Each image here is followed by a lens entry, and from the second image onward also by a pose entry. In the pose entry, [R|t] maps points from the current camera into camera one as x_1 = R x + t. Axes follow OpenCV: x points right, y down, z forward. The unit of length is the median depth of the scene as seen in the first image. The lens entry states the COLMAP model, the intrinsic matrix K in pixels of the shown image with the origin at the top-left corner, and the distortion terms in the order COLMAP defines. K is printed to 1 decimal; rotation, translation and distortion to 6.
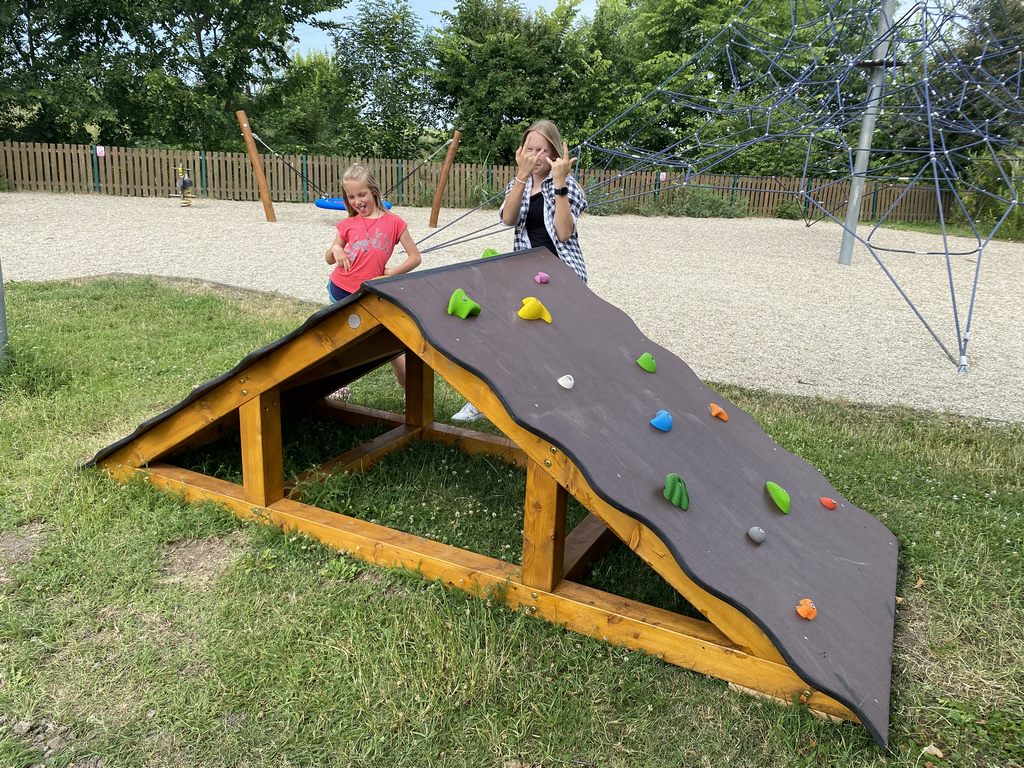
lens RADIAL K [[750.7, 0, 514.1], [0, 750.7, 366.6], [0, 0, 1]] dist [-0.001594, 0.000981]
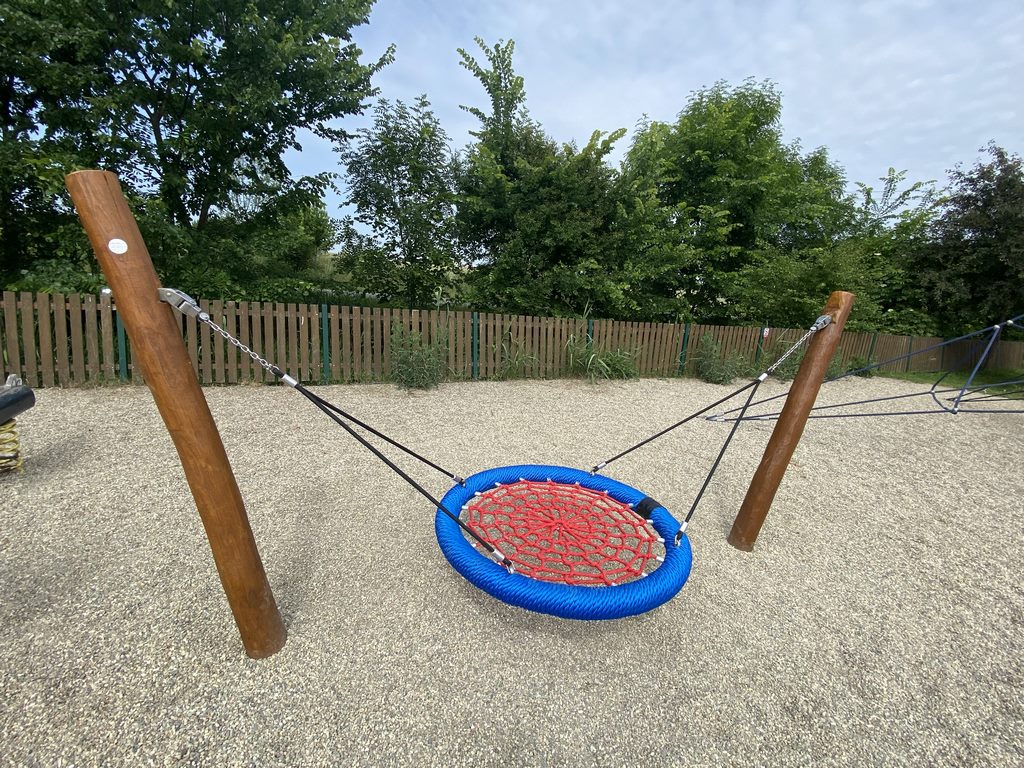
lens RADIAL K [[447.6, 0, 512.0], [0, 447.6, 384.0], [0, 0, 1]] dist [0.016800, -0.017366]
pose [[0.980899, -0.011035, 0.194206, -0.162790], [0.019476, 0.998944, -0.041609, -0.160626], [-0.193542, 0.044597, 0.980078, 0.500748]]
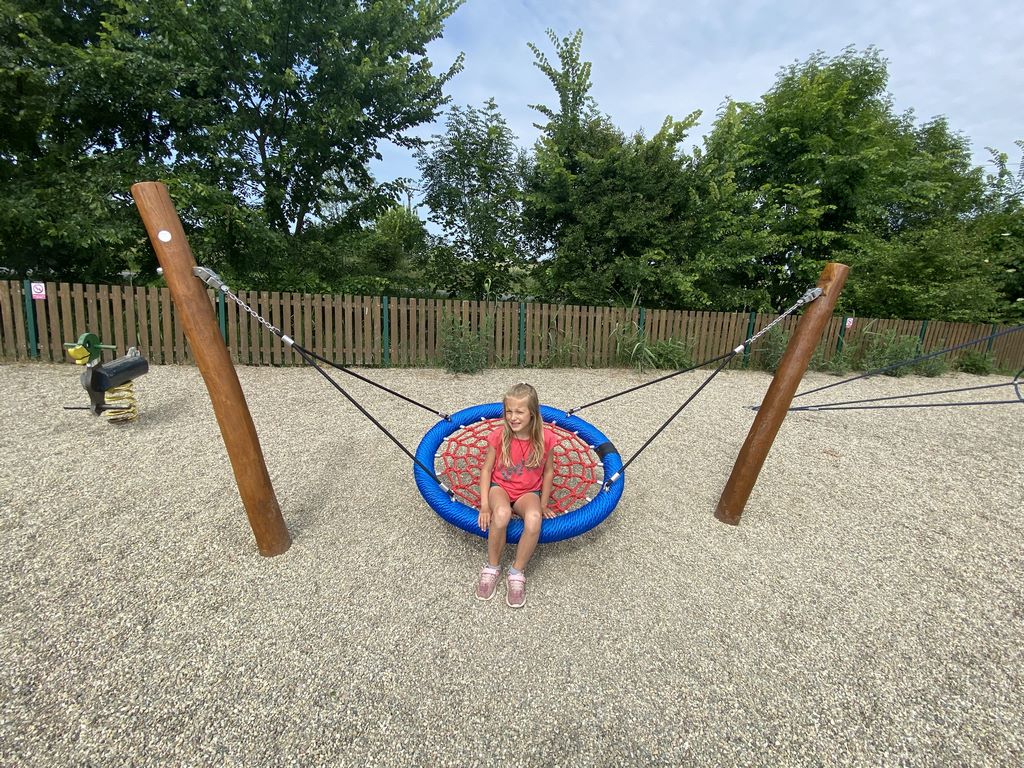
lens RADIAL K [[447.6, 0, 512.0], [0, 447.6, 384.0], [0, 0, 1]] dist [0.016800, -0.017366]
pose [[0.999926, 0.008714, 0.008459, -0.136297], [-0.008384, 0.999229, -0.038364, -0.151670], [-0.008787, 0.038291, 0.999228, 0.484635]]
